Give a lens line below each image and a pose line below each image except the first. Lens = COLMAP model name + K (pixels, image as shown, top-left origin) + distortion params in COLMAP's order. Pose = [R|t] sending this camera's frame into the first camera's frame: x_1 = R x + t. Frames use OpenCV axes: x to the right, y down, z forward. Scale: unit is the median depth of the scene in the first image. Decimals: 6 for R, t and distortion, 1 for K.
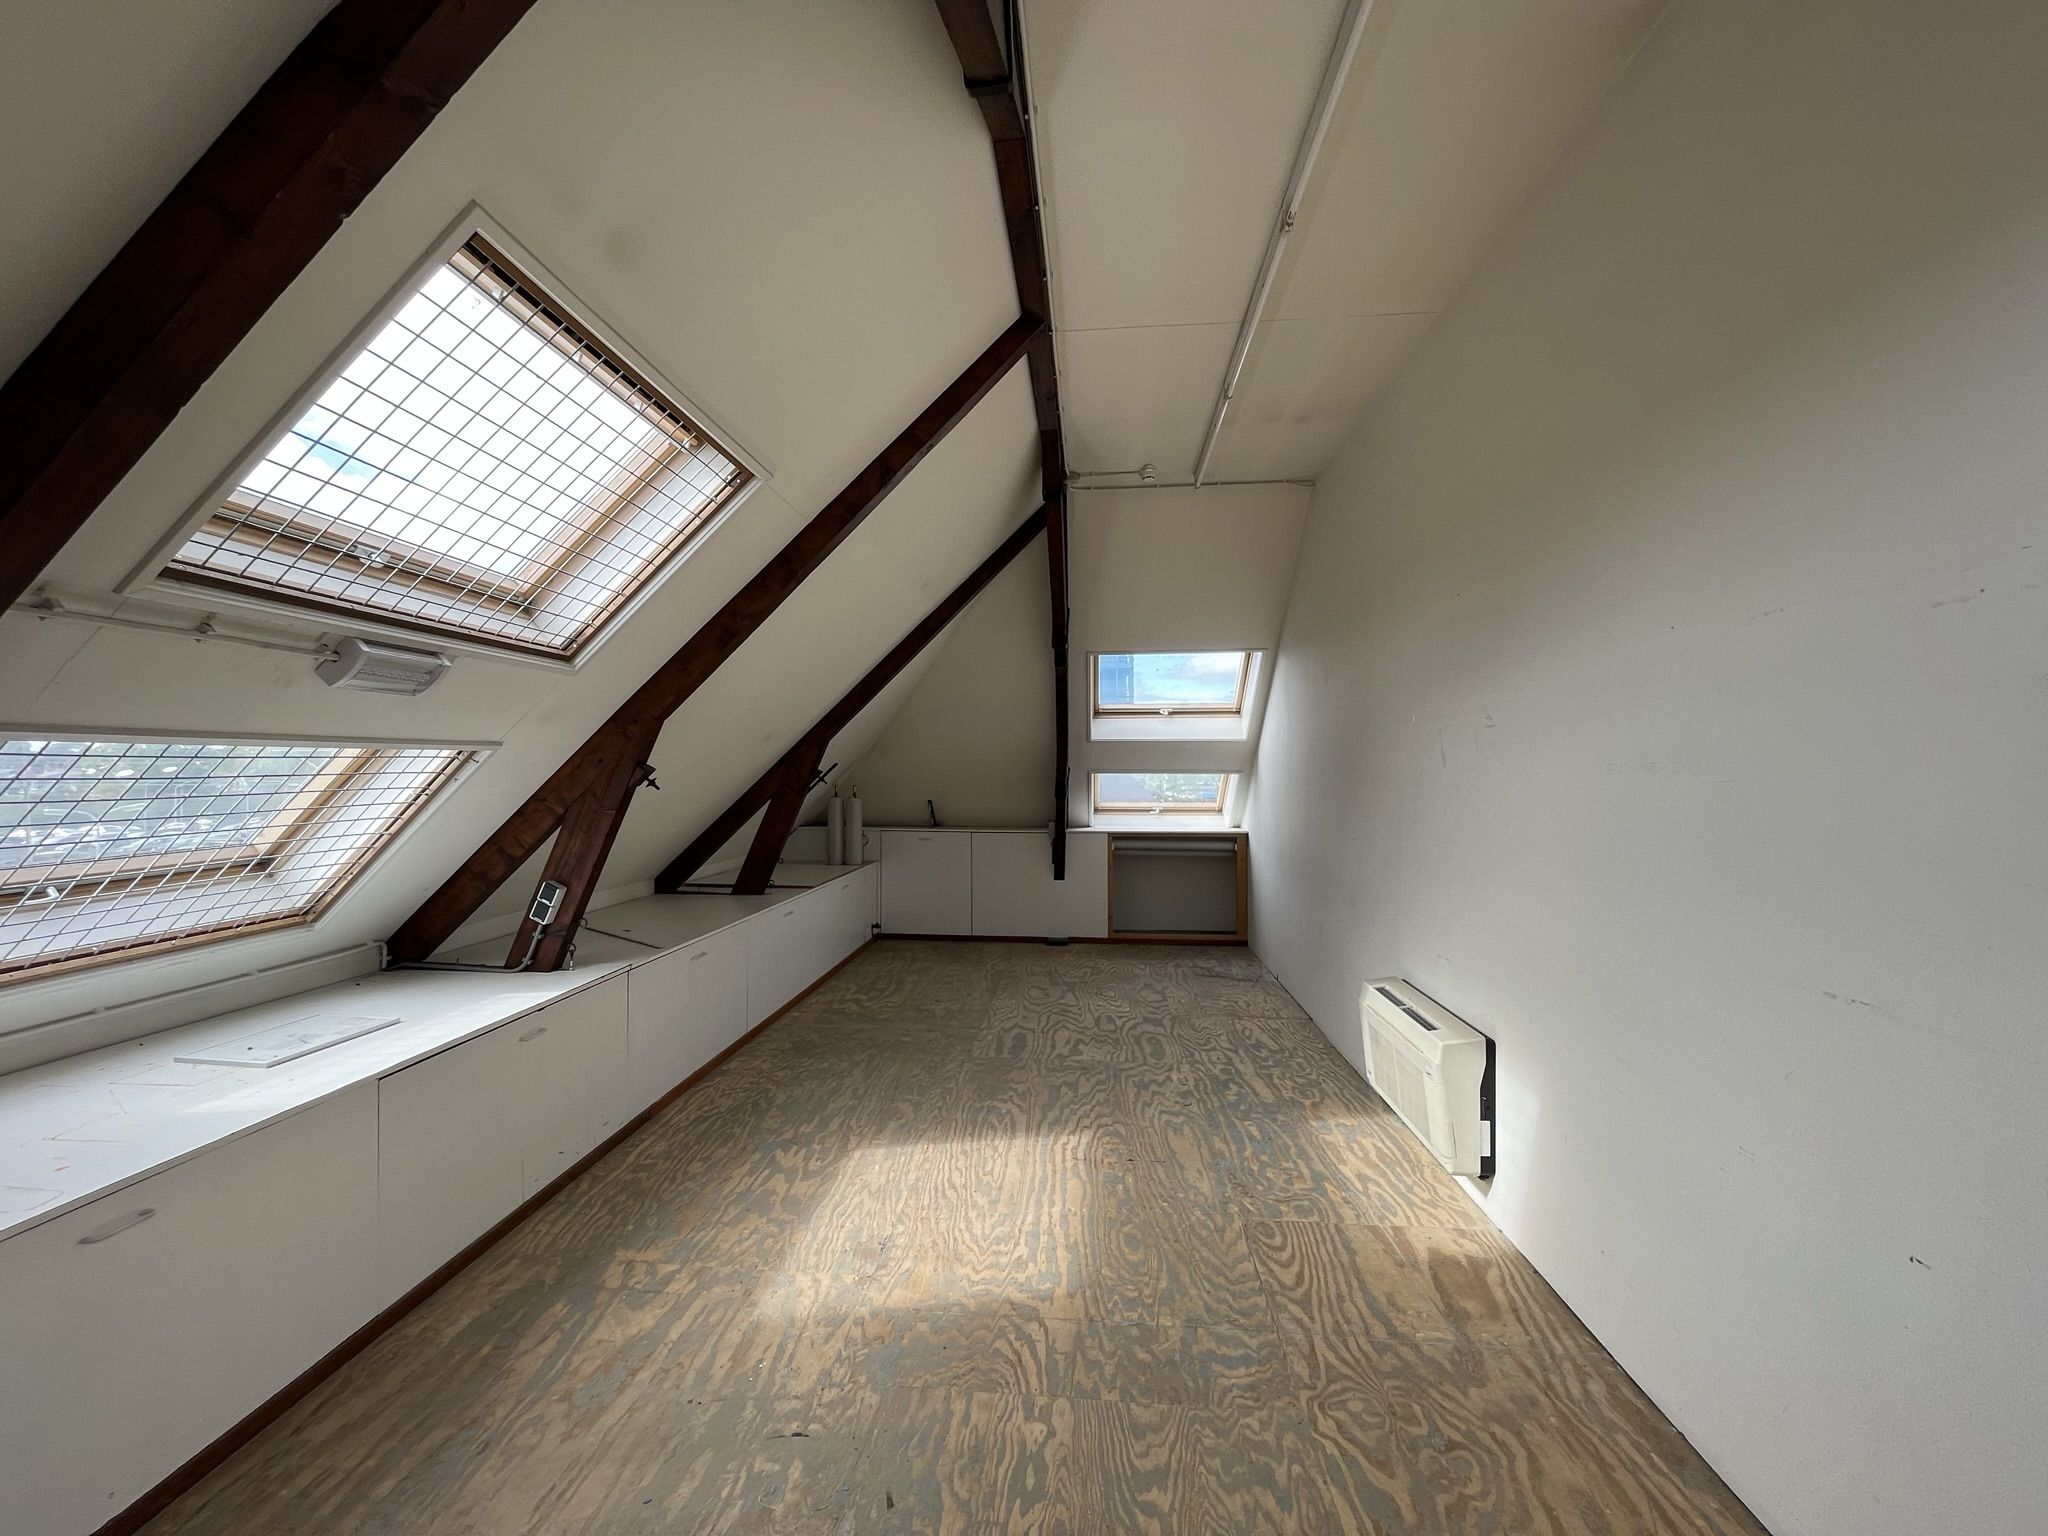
lens RADIAL K [[823.6, 0, 1019.2], [0, 823.6, 766.0], [0, 0, 1]] dist [0.000061, -0.000076]
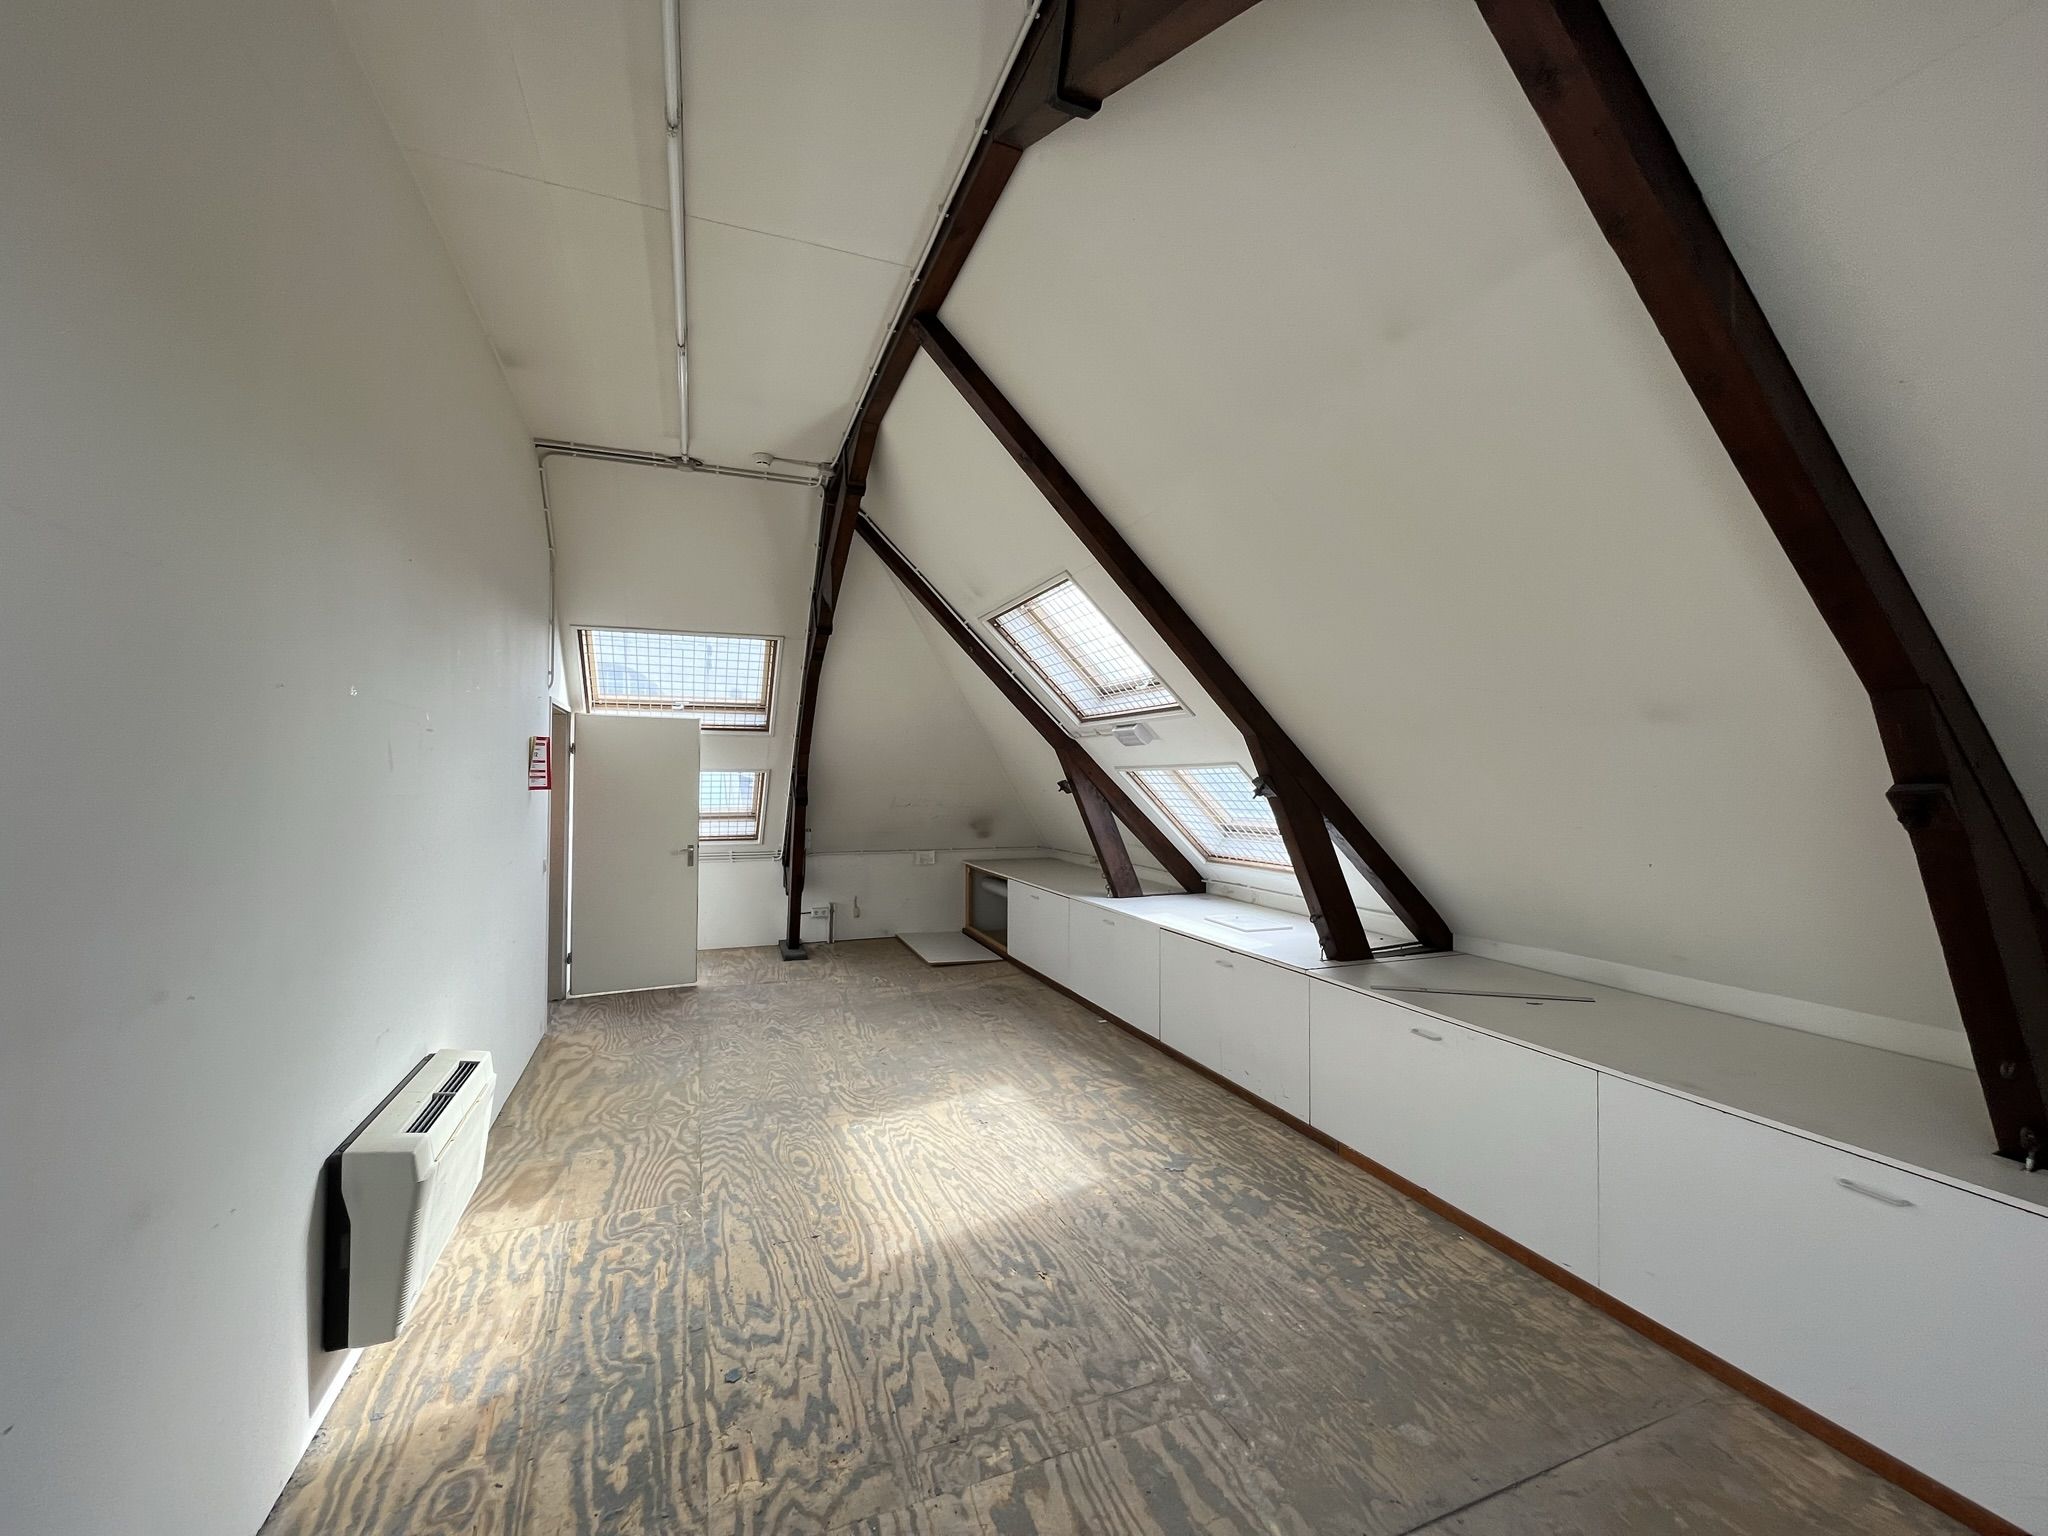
lens RADIAL K [[823.6, 0, 1019.3], [0, 823.6, 774.2], [0, 0, 1]] dist [0.000061, -0.000076]
pose [[-0.893660, -0.008371, -0.448666, 0.344248], [-0.004926, 0.999949, -0.008847, 0.006582], [0.448717, -0.005696, -0.893656, 1.922979]]
